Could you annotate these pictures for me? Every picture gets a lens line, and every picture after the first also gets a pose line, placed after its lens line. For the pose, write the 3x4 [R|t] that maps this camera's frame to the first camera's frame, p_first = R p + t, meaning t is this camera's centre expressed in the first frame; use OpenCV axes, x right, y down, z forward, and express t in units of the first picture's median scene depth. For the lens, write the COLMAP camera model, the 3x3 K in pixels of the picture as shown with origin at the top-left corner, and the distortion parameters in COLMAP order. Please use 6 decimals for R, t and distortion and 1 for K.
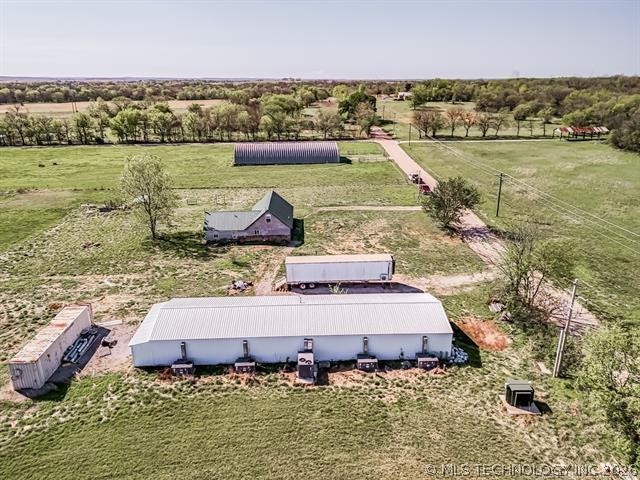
lens RADIAL K [[471.9, 0, 320.0], [0, 471.9, 240.0], [0, 0, 1]] dist [0.071532, -0.068737]
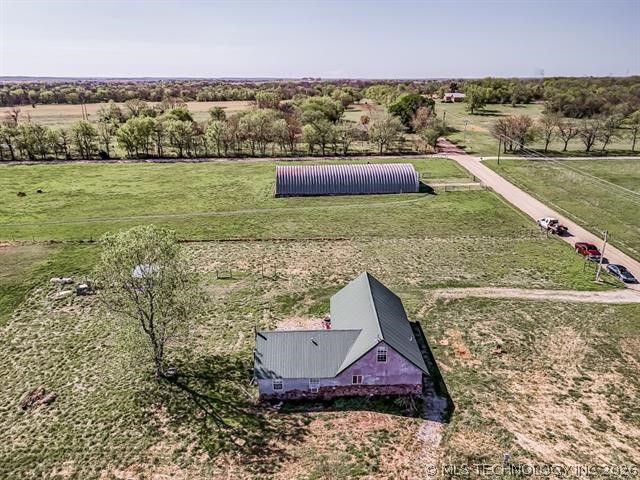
lens RADIAL K [[471.9, 0, 320.0], [0, 471.9, 240.0], [0, 0, 1]] dist [0.071532, -0.068737]
pose [[0.999373, 0.010017, -0.033971, -0.065291], [-0.009990, 0.999950, 0.000968, -0.068332], [0.033979, -0.000628, 0.999422, 0.202179]]
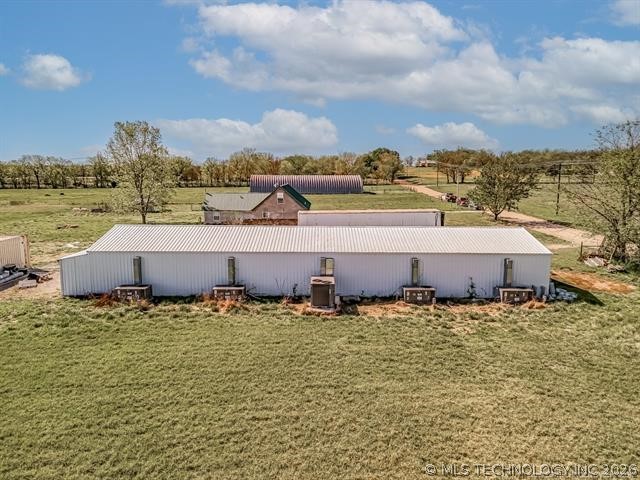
lens RADIAL K [[471.9, 0, 320.0], [0, 471.9, 240.0], [0, 0, 1]] dist [0.071532, -0.068737]
pose [[0.999021, 0.012887, -0.042328, -0.001677], [-0.020309, 0.983471, -0.179921, 0.071520], [0.039310, 0.180604, 0.982770, 0.083050]]
